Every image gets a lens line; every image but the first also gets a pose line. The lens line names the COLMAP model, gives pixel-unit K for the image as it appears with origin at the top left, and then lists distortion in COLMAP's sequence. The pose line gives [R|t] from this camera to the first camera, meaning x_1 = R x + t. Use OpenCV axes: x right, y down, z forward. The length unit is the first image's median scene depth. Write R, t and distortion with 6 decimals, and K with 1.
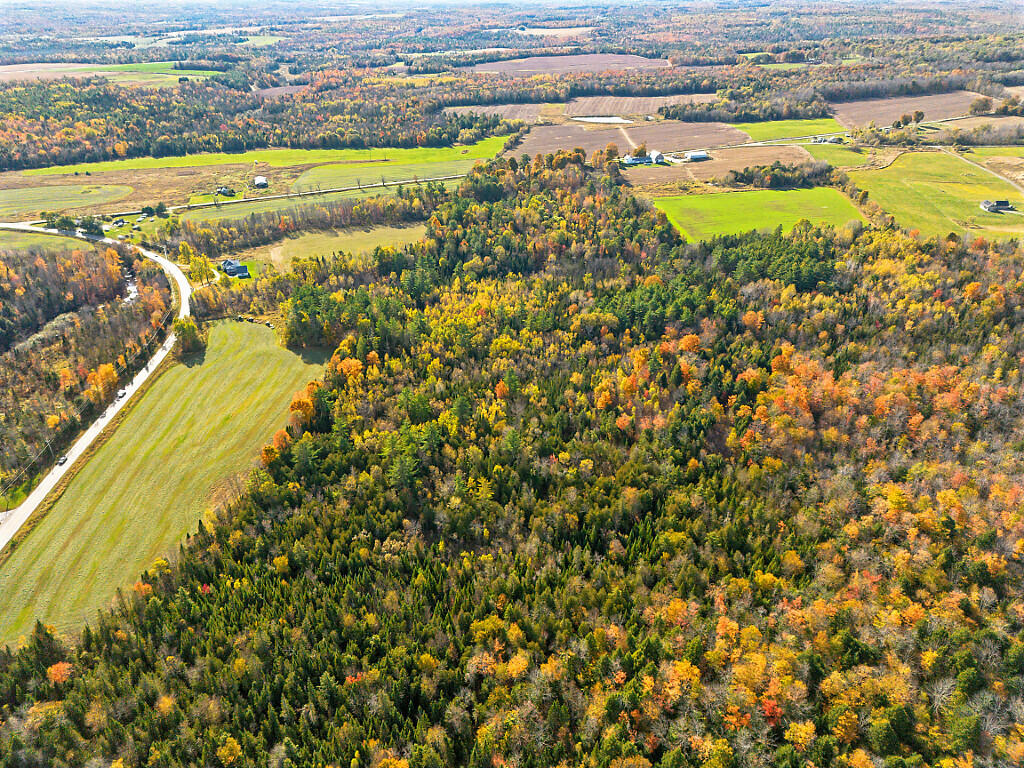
lens RADIAL K [[712.5, 0, 511.5], [0, 712.5, 387.7], [0, 0, 1]] dist [0.072005, -0.057464]
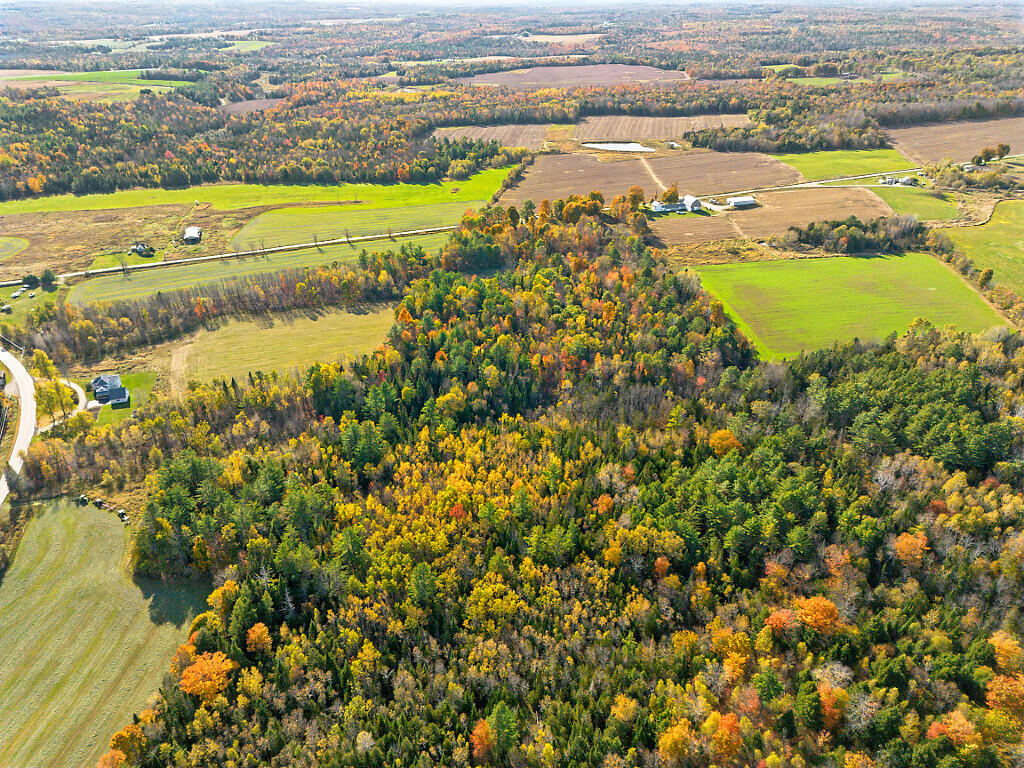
lens RADIAL K [[712.5, 0, 510.9], [0, 712.5, 378.2], [0, 0, 1]] dist [0.072005, -0.057464]
pose [[0.999963, 0.008548, -0.001331, 0.002408], [-0.008566, 0.999871, -0.013605, -0.124100], [0.001215, 0.013616, 0.999907, 0.219651]]
